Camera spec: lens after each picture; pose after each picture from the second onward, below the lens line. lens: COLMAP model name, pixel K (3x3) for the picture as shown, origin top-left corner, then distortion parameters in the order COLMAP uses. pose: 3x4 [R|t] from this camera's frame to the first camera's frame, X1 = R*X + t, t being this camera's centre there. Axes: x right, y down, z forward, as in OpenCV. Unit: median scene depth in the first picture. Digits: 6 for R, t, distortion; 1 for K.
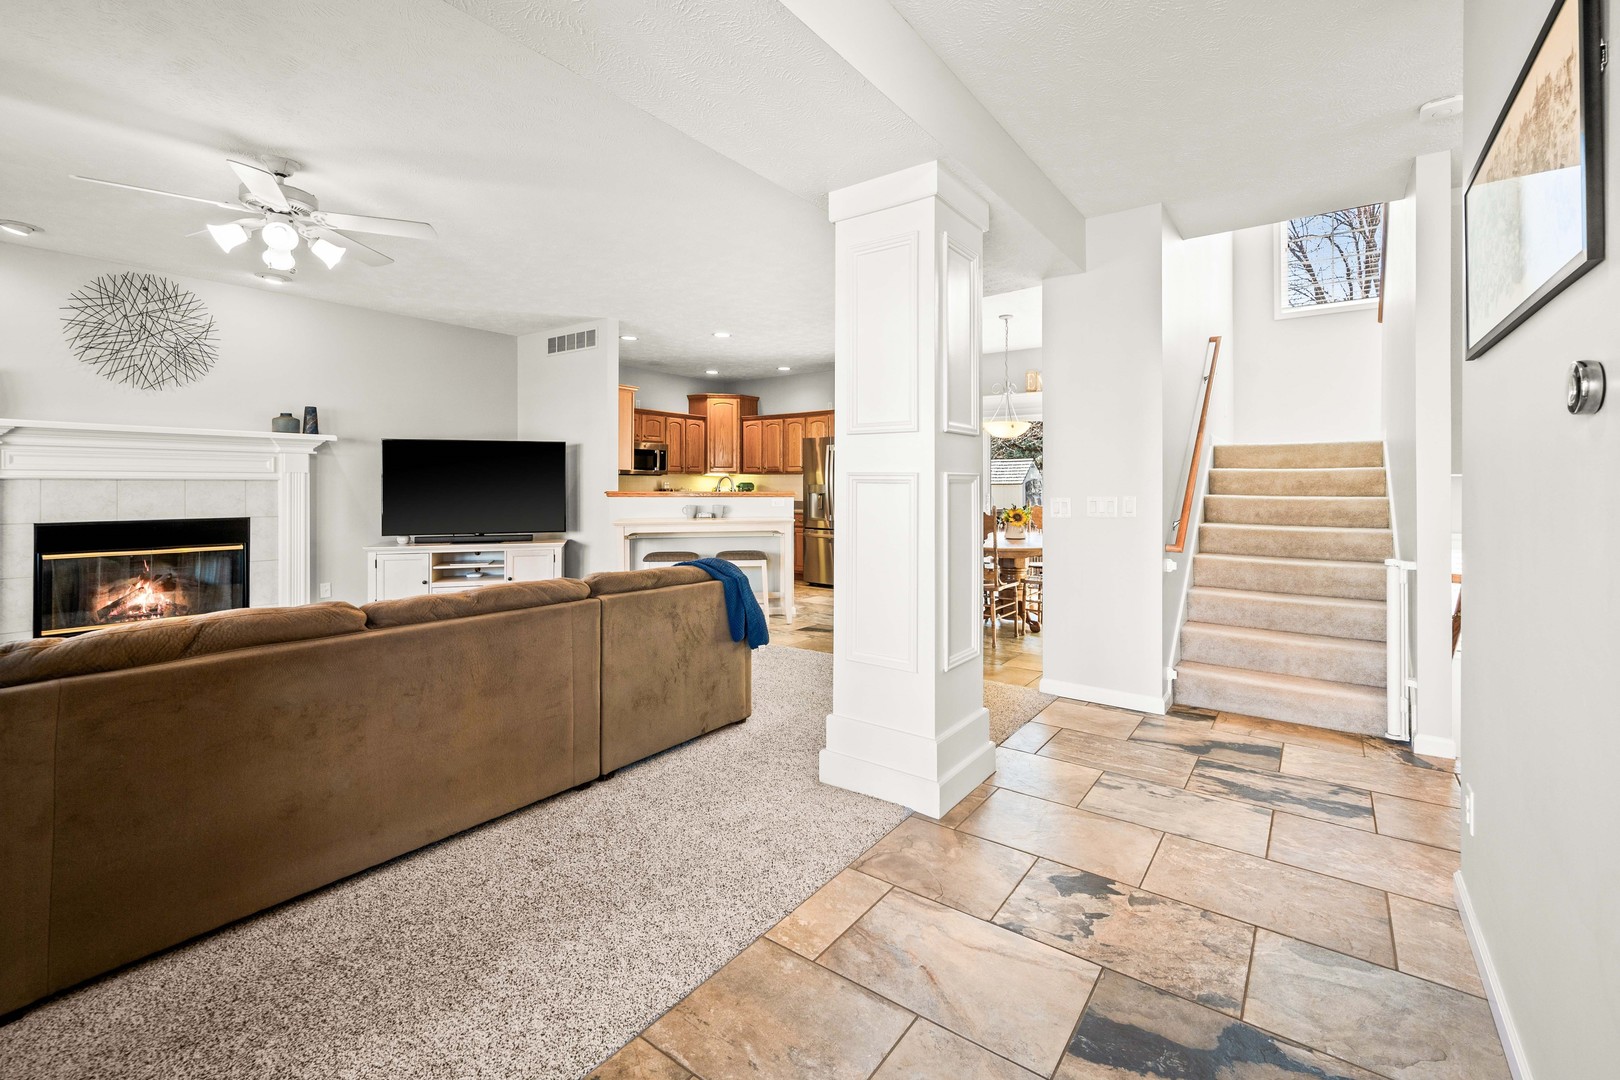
lens RADIAL K [[671.1, 0, 835.6], [0, 671.1, 481.5], [0, 0, 1]] dist [-0.001006, -0.000348]
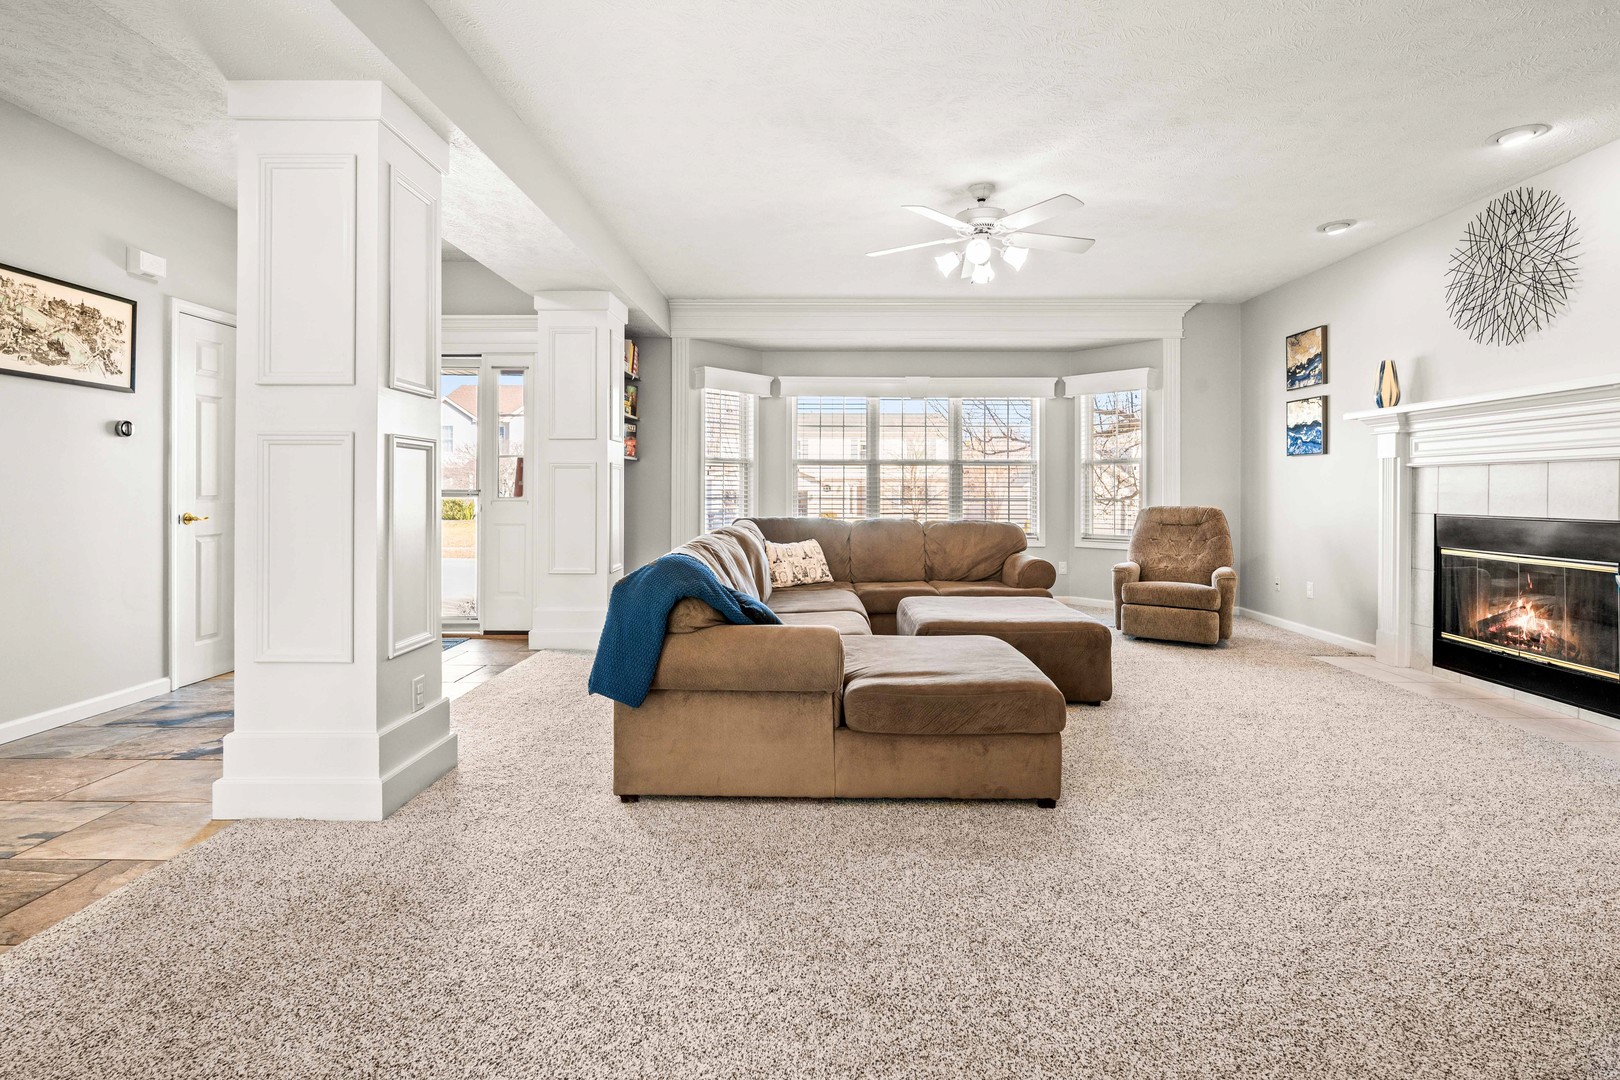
lens RADIAL K [[792.5, 0, 846.0], [0, 792.5, 495.8], [0, 0, 1]] dist [0.002585, 0.000729]
pose [[-0.807362, -0.000133, -0.590057, 0.096785], [-0.000712, 0.999999, 0.000750, 0.029408], [0.590056, 0.001025, -0.807361, 1.111018]]
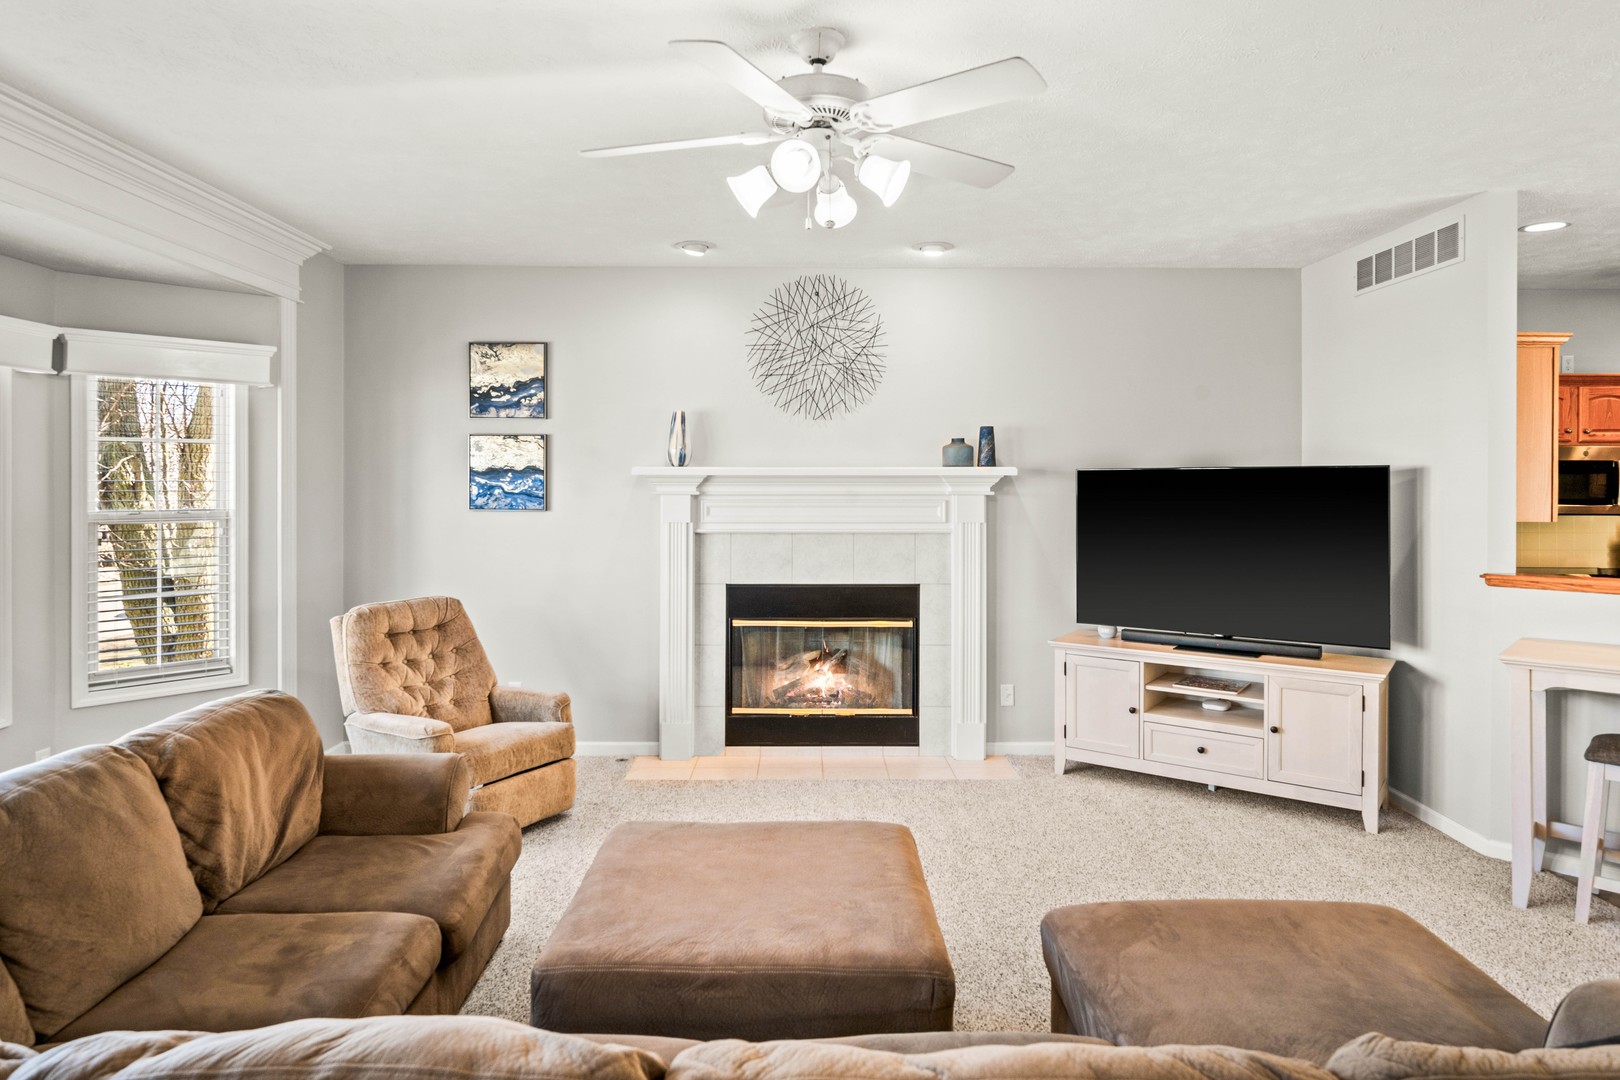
lens RADIAL K [[959.6, 0, 814.6], [0, 959.6, 489.2], [0, 0, 1]] dist [-0.005488, -0.002304]
pose [[0.579500, 0.003136, -0.814966, -0.087779], [0.001182, 0.999988, 0.004688, -0.052277], [0.814972, -0.003680, 0.579489, 0.290734]]
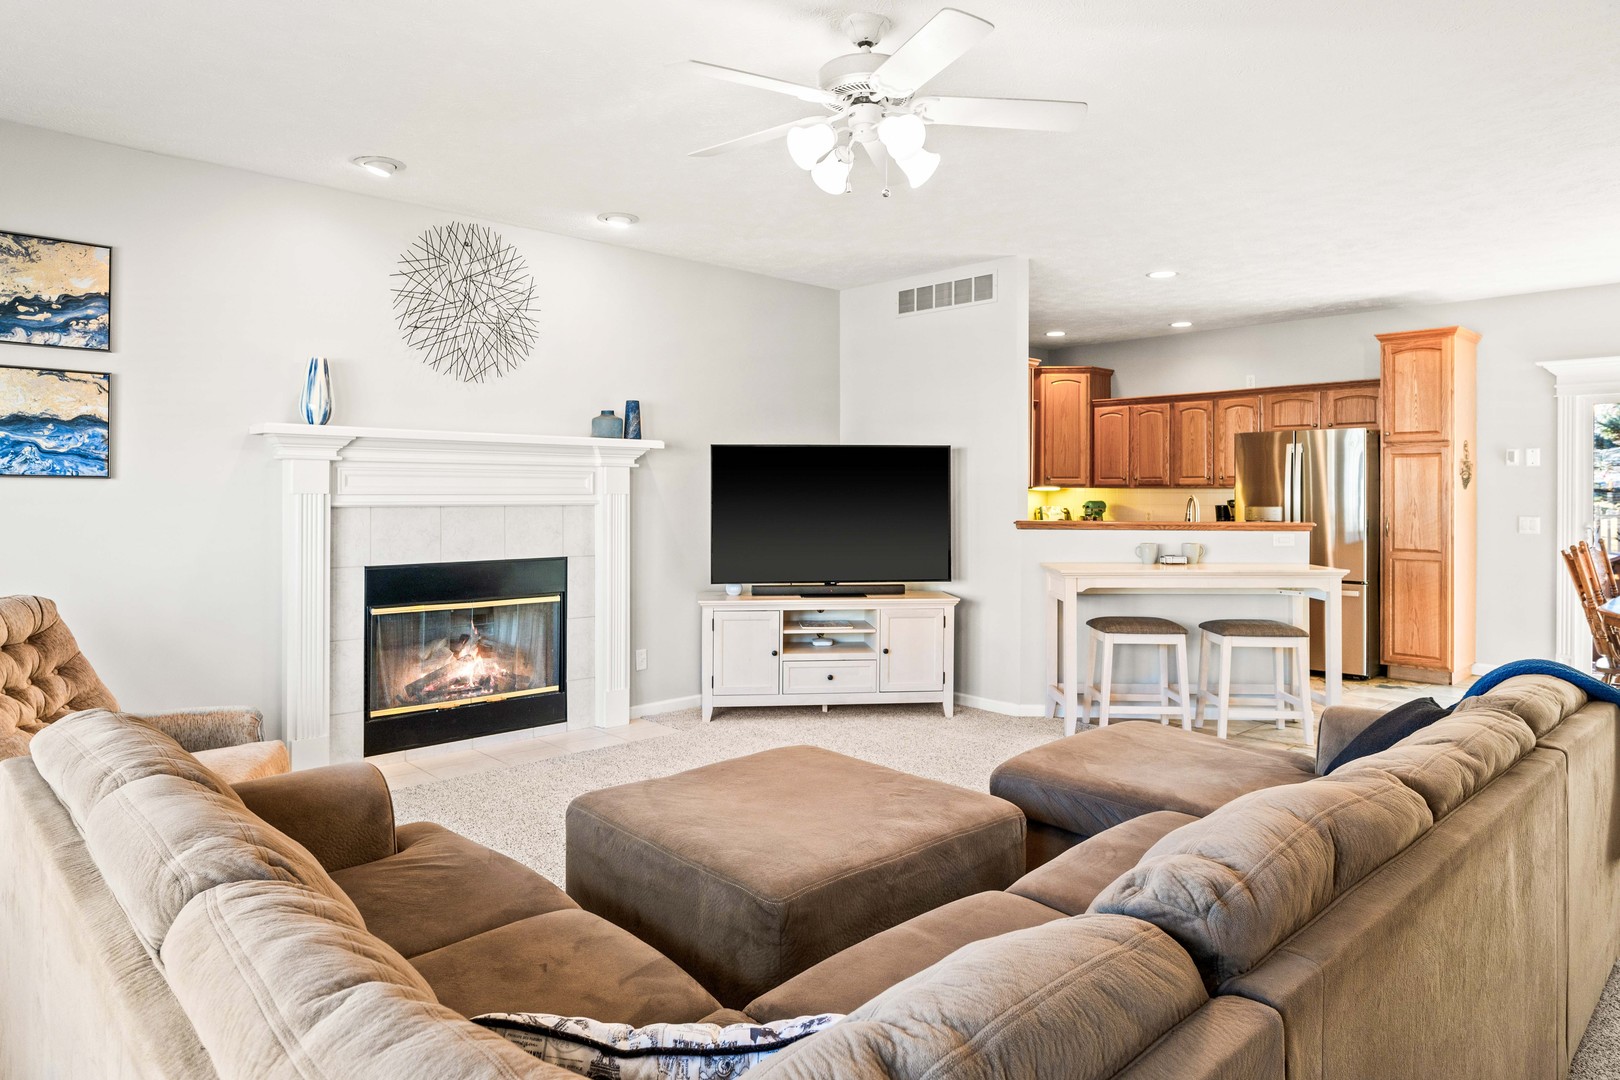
lens RADIAL K [[959.6, 0, 814.6], [0, 959.6, 489.2], [0, 0, 1]] dist [-0.005488, -0.002304]
pose [[0.977518, 0.000480, -0.210853, -0.382200], [-0.000533, 1.000000, -0.000197, -0.017959], [0.210853, 0.000305, 0.977518, 0.051878]]
